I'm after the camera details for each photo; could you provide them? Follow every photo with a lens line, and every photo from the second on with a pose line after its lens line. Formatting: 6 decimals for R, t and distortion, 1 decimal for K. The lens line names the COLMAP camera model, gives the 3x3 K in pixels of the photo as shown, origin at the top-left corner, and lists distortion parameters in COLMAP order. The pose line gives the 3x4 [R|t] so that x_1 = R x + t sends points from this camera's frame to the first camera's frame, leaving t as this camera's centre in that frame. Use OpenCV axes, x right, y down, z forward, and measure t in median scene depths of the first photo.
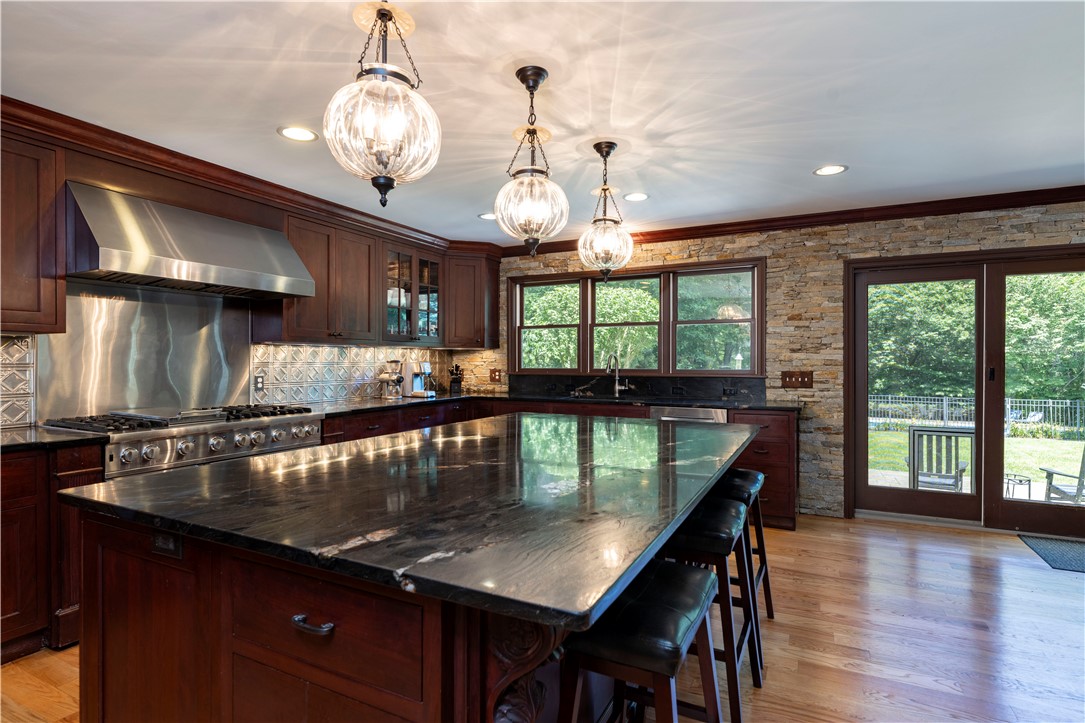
lens RADIAL K [[547.4, 0, 541.5], [0, 547.4, 360.4], [0, 0, 1]] dist [0.005294, -0.001741]
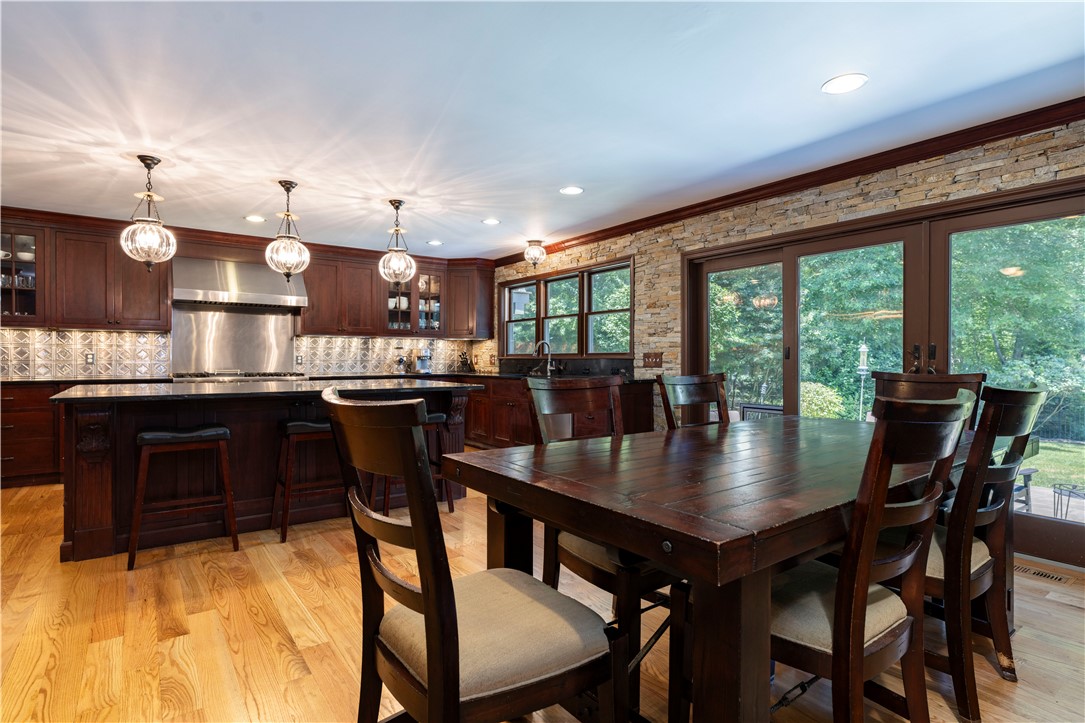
lens RADIAL K [[547.4, 0, 538.4], [0, 547.4, 360.4], [0, 0, 1]] dist [0.005294, -0.001741]
pose [[0.889210, 0.002861, -0.457491, 0.775889], [-0.001673, 0.999994, 0.003001, 0.032702], [0.457497, -0.001904, 0.889209, -0.124446]]
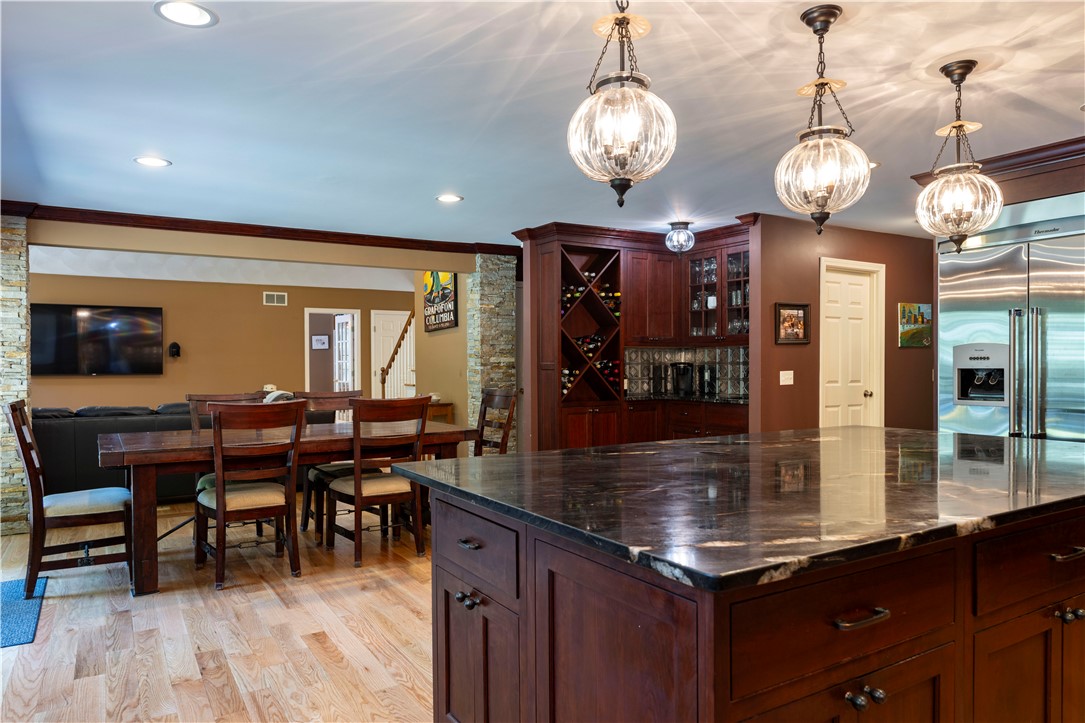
lens RADIAL K [[714.0, 0, 536.0], [0, 714.0, 371.5], [0, 0, 1]] dist [-0.002802, 0.003729]
pose [[-0.844466, -0.003089, 0.535601, -0.115900], [0.005713, 0.999875, 0.014775, 0.001913], [-0.535579, 0.015537, -0.844342, 1.065022]]
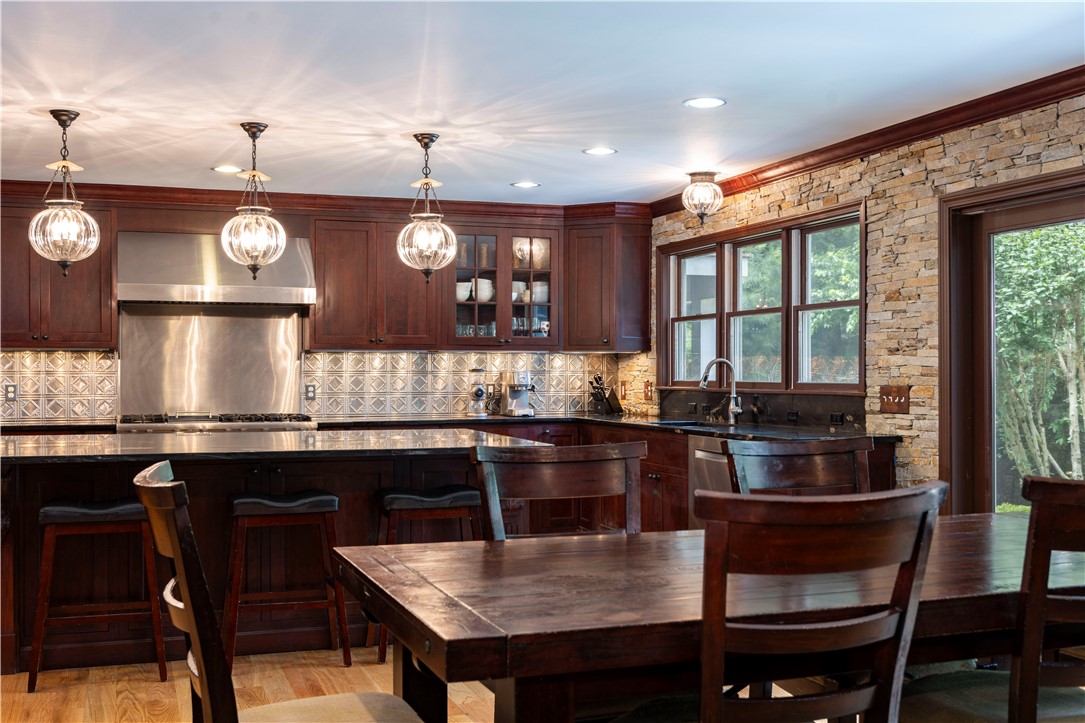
lens RADIAL K [[1170.4, 0, 540.9], [0, 1170.4, 381.4], [0, 0, 1]] dist [-0.009318, 0.000000]
pose [[0.722845, 0.005479, -0.690989, 1.069958], [0.000391, 0.999965, 0.008338, 0.004233], [0.691010, -0.006298, 0.722817, -0.194592]]
